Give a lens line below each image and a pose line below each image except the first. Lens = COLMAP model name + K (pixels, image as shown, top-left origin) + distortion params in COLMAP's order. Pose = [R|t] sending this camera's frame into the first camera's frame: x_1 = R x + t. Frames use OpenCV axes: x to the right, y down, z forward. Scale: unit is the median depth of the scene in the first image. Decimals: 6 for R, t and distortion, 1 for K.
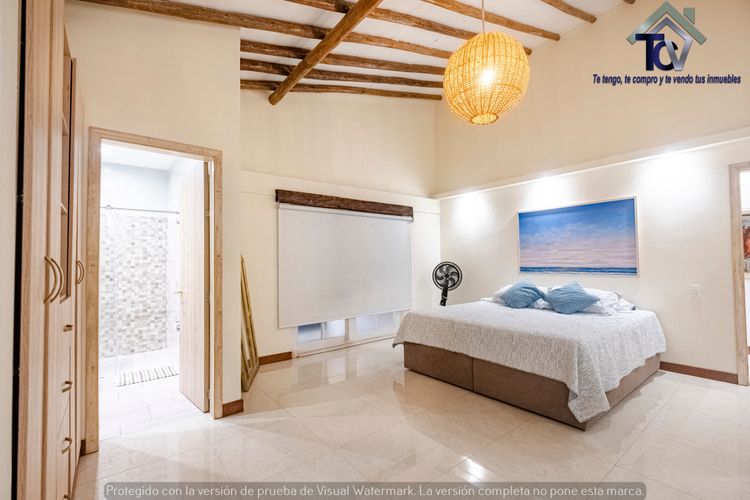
lens RADIAL K [[334.0, 0, 374.3], [0, 334.0, 253.9], [0, 0, 1]] dist [-0.002579, 0.000003]
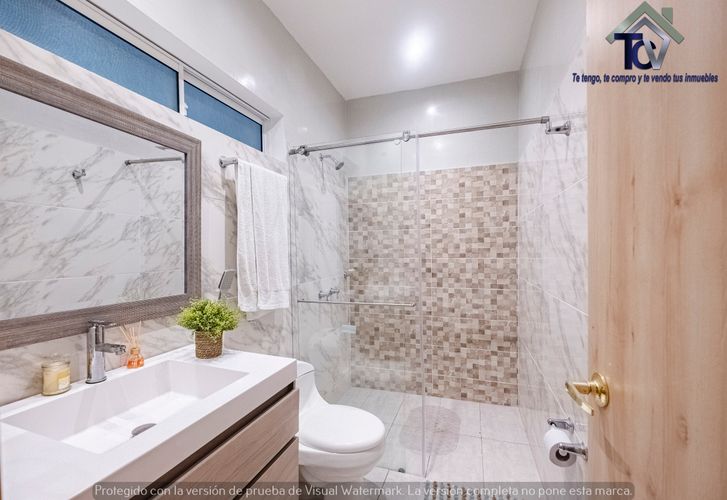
lens RADIAL K [[316.5, 0, 362.7], [0, 316.5, 252.2], [0, 0, 1]] dist [-0.000735, -0.000029]
pose [[0.531172, 0.009412, -0.847211, -0.340763], [0.019762, 0.999529, 0.023494, 0.017112], [0.847033, -0.029222, 0.530736, 0.548263]]
